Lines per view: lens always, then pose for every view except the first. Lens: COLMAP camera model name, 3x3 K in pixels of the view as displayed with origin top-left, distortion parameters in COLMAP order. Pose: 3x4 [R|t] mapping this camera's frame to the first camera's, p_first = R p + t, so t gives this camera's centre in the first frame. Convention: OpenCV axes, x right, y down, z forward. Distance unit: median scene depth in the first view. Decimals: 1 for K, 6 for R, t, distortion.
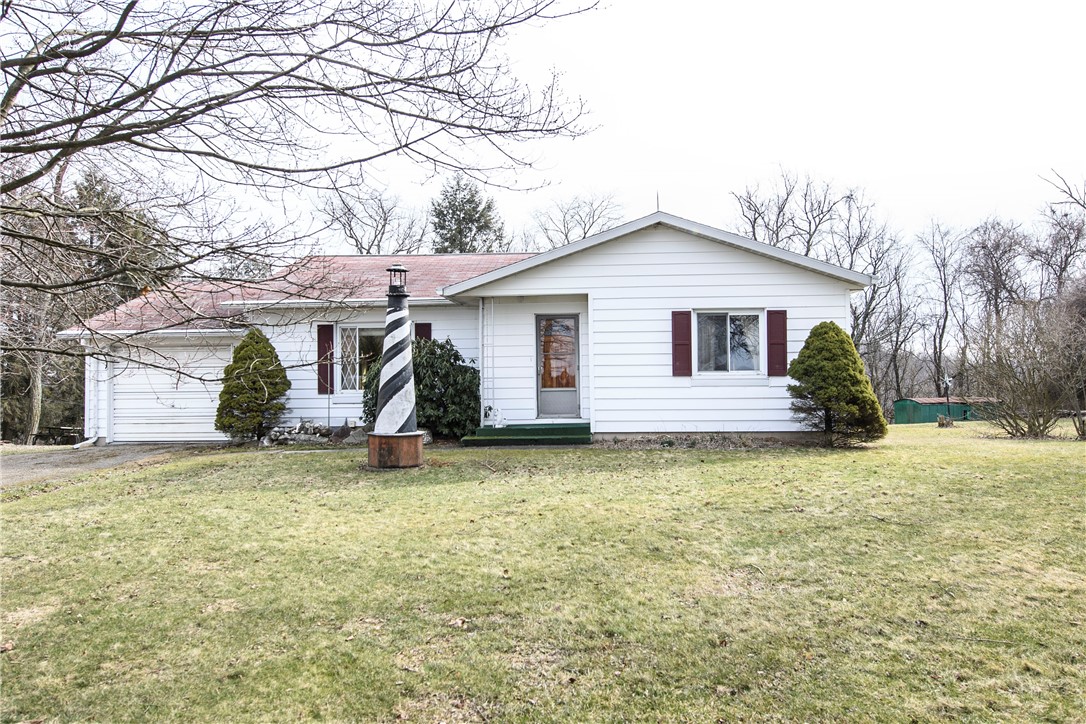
lens RADIAL K [[796.4, 0, 540.9], [0, 796.4, 360.1], [0, 0, 1]] dist [-0.009802, 0.001737]
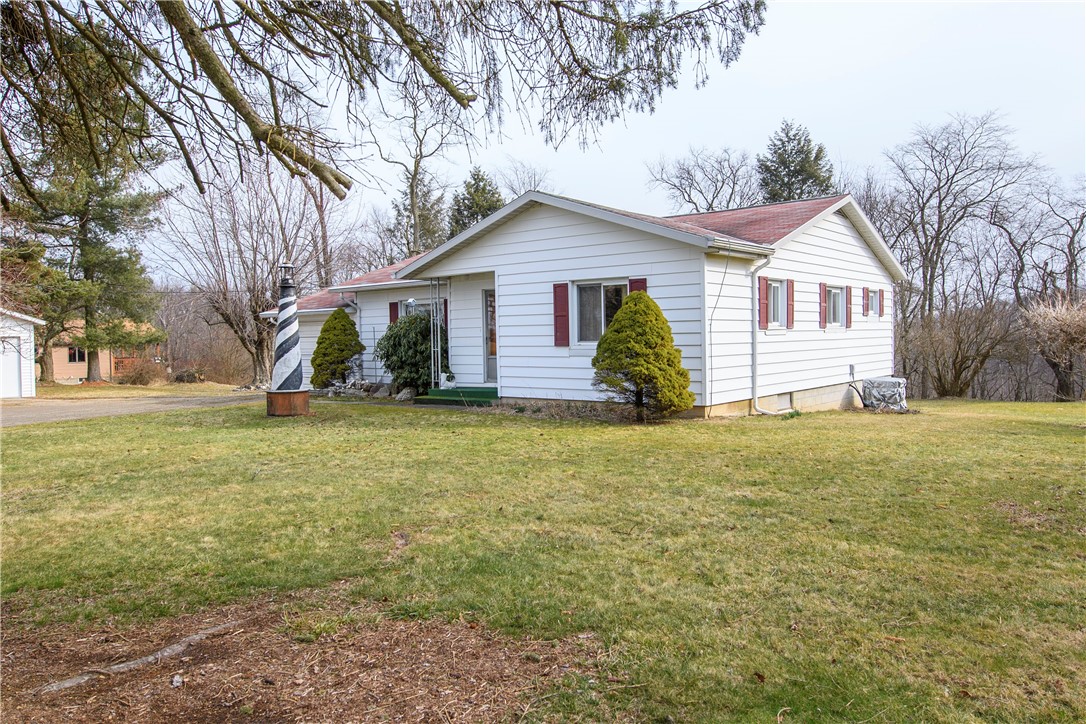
lens RADIAL K [[796.4, 0, 540.8], [0, 796.4, 365.5], [0, 0, 1]] dist [-0.009802, 0.001737]
pose [[0.813089, 0.016524, -0.581904, 0.760921], [0.019204, 0.998292, 0.055182, -0.012411], [0.581822, -0.056043, 0.811383, 0.134509]]
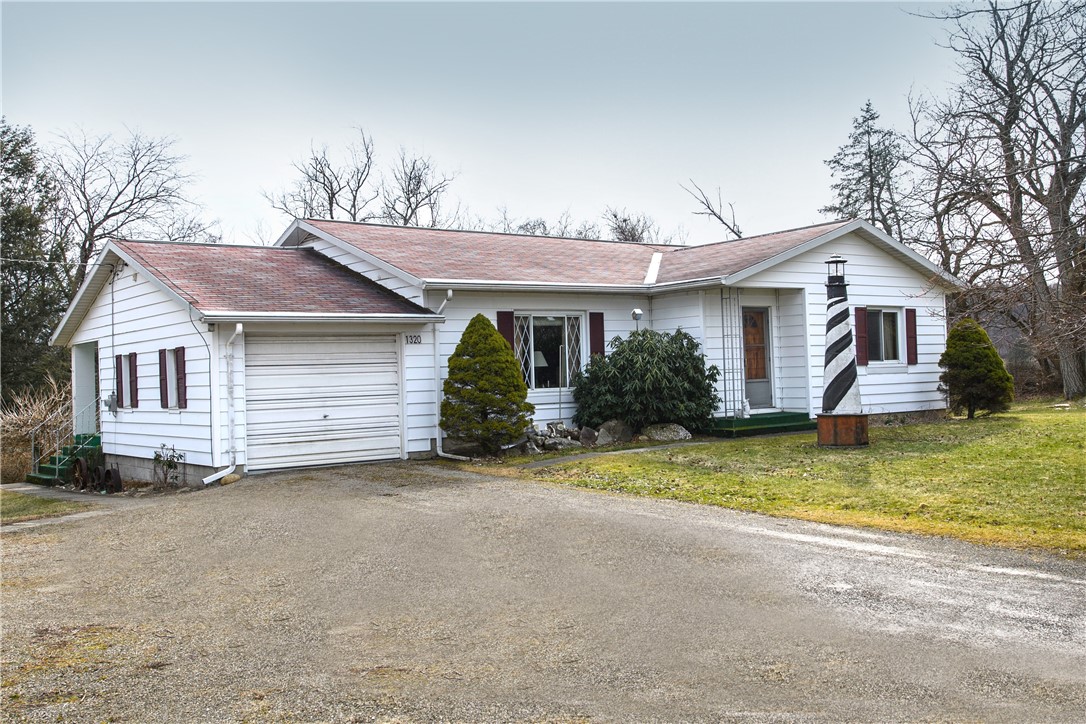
lens RADIAL K [[1089.8, 0, 541.5], [0, 1089.8, 370.3], [0, 0, 1]] dist [0.015146, 0.000000]
pose [[0.763373, -0.009794, 0.645884, -1.123905], [0.015200, 0.999881, -0.002803, 0.023859], [-0.645779, 0.011957, 0.763431, 0.108759]]
